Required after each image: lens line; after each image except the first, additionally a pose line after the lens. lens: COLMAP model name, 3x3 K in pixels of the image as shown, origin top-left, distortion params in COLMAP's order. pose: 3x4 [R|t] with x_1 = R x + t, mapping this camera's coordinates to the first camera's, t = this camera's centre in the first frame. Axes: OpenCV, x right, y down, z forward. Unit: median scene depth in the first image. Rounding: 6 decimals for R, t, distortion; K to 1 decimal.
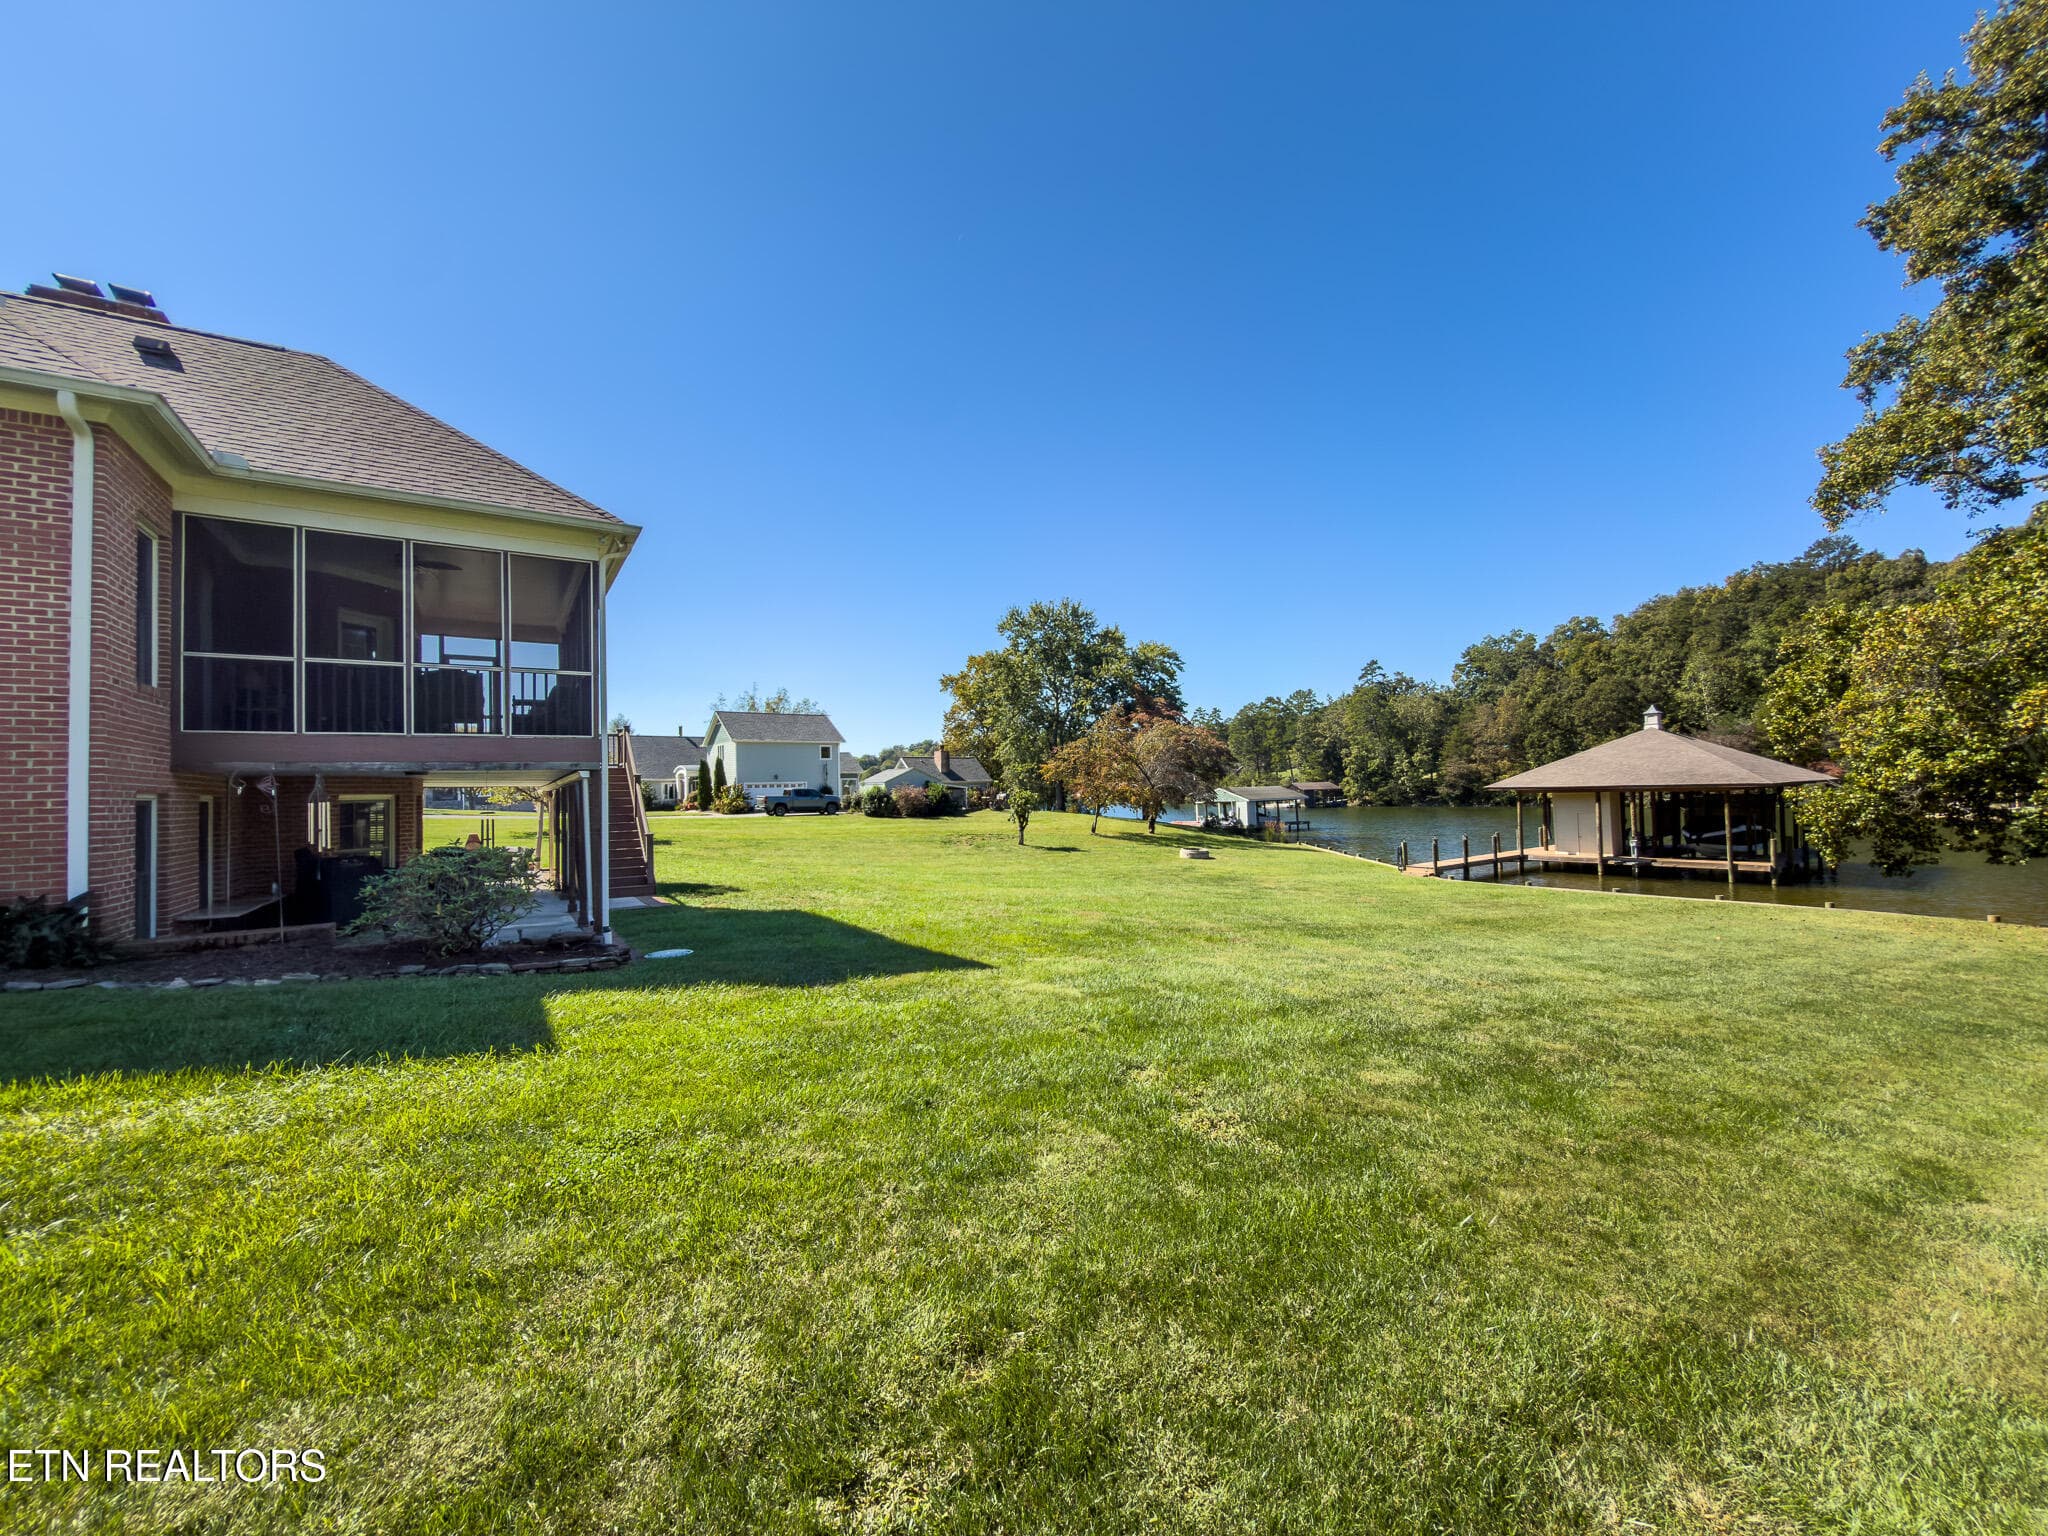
lens RADIAL K [[821.2, 0, 1024.0], [0, 821.2, 768.0], [0, 0, 1]] dist [0.000311, 0.000037]
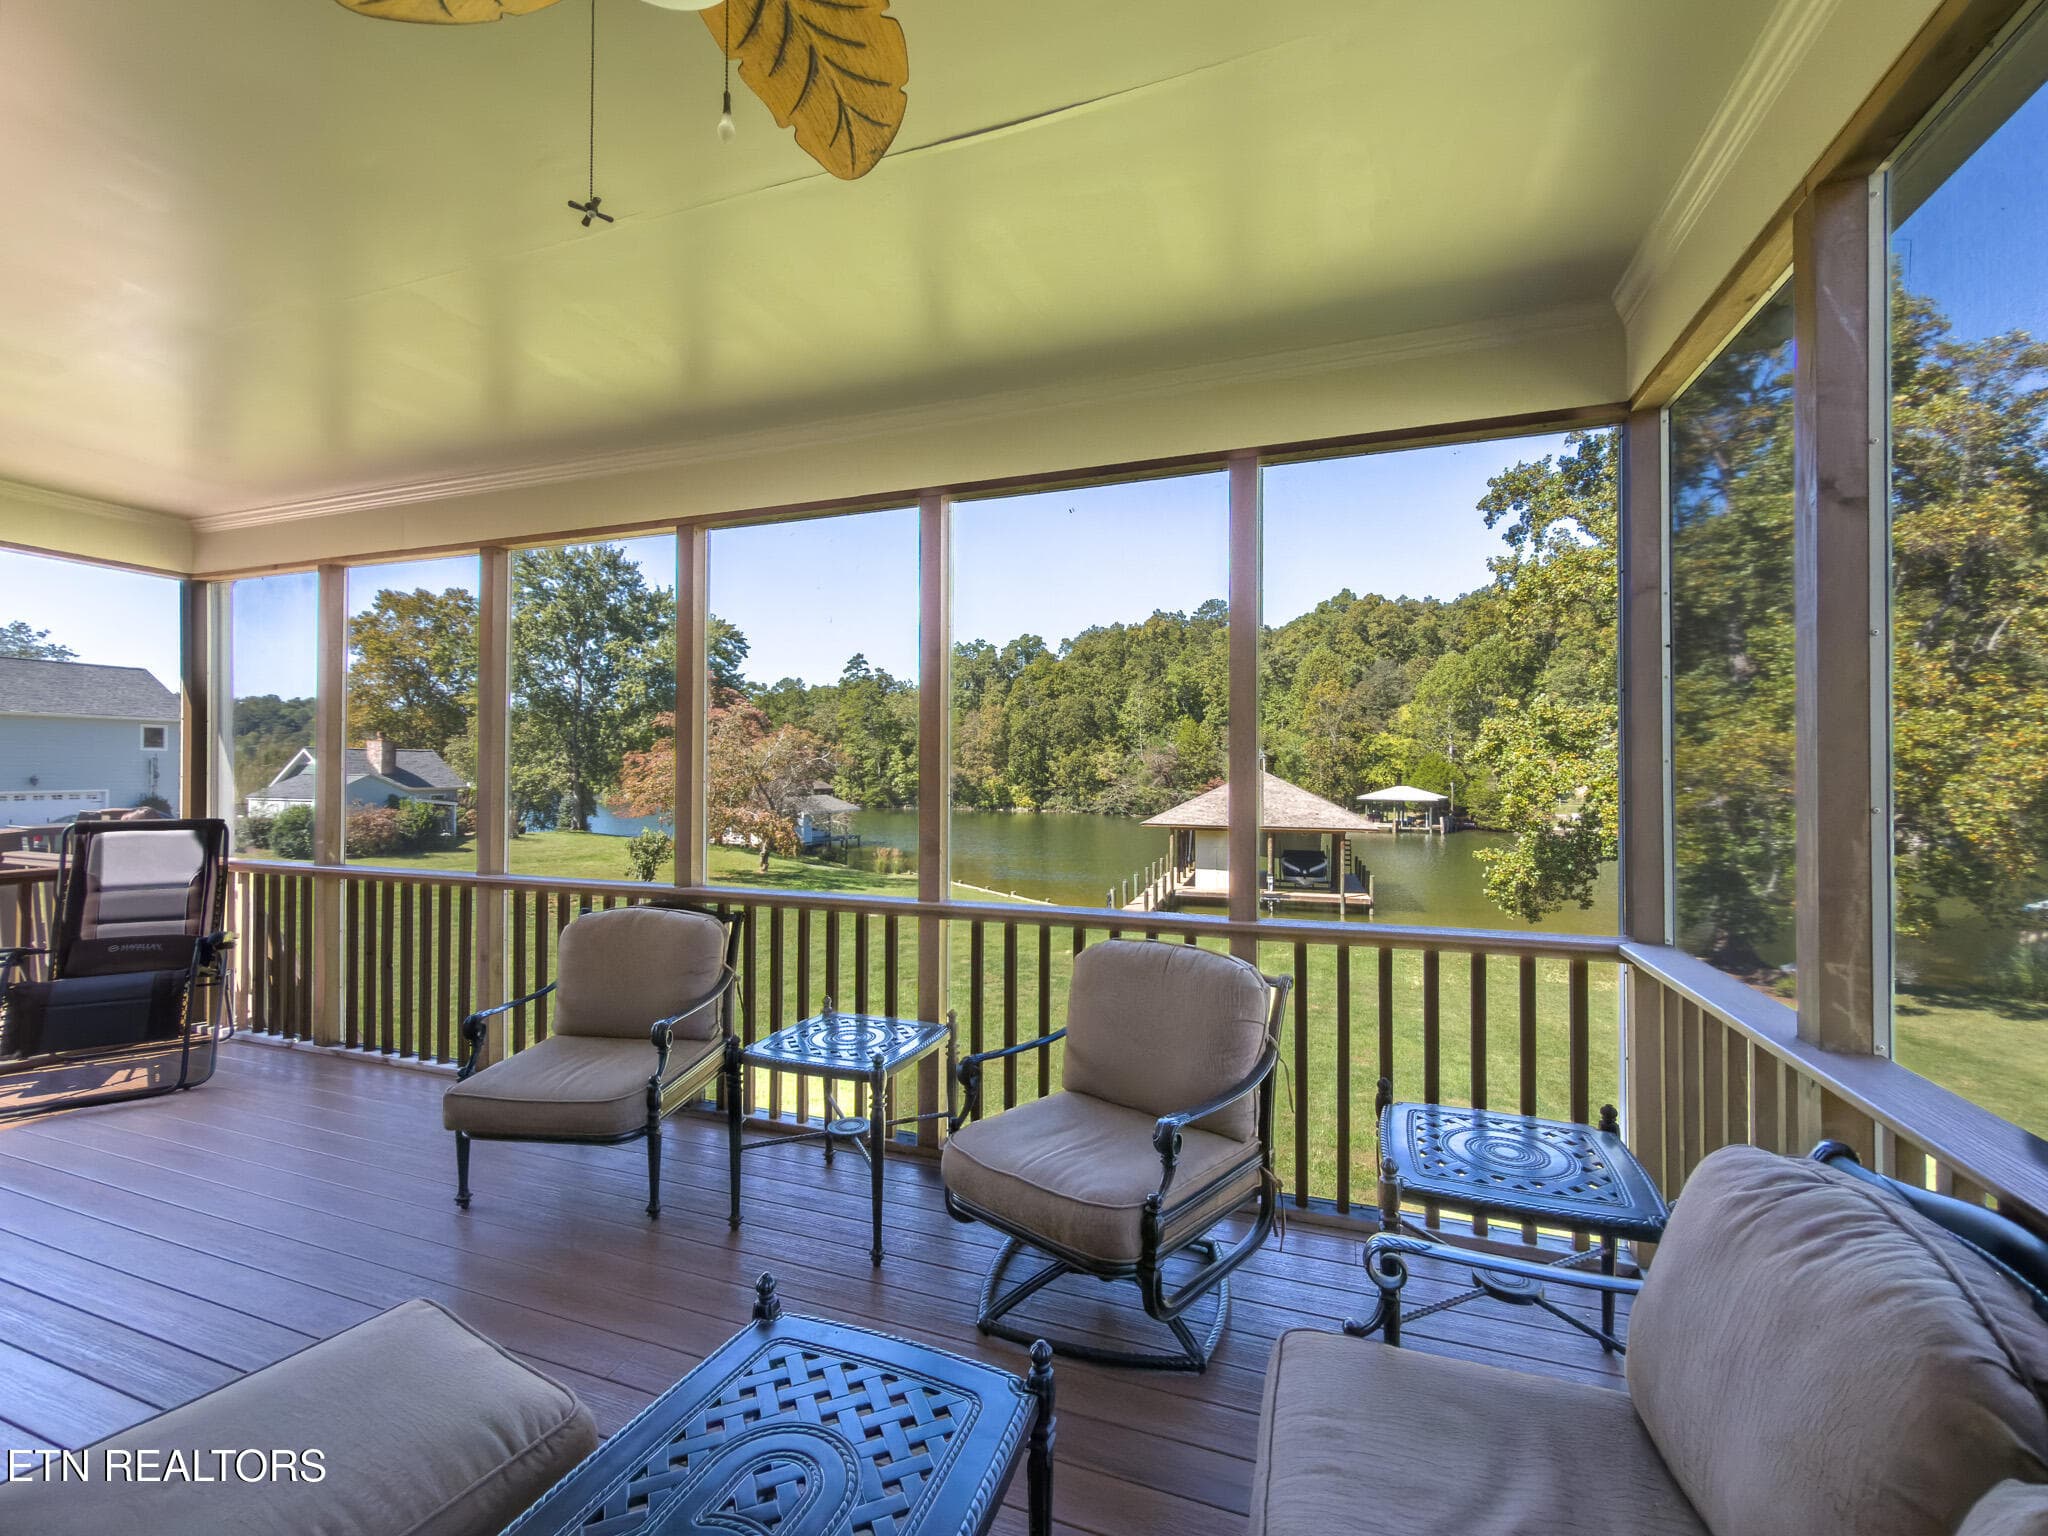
lens RADIAL K [[889.6, 0, 1024.0], [0, 889.6, 768.0], [0, 0, 1]] dist [0.000555, 0.000030]
pose [[0.790997, 0.032305, 0.610967, -0.078981], [-0.043519, 0.999046, 0.003517, -0.014845], [-0.610270, -0.029371, 0.791648, 0.084565]]
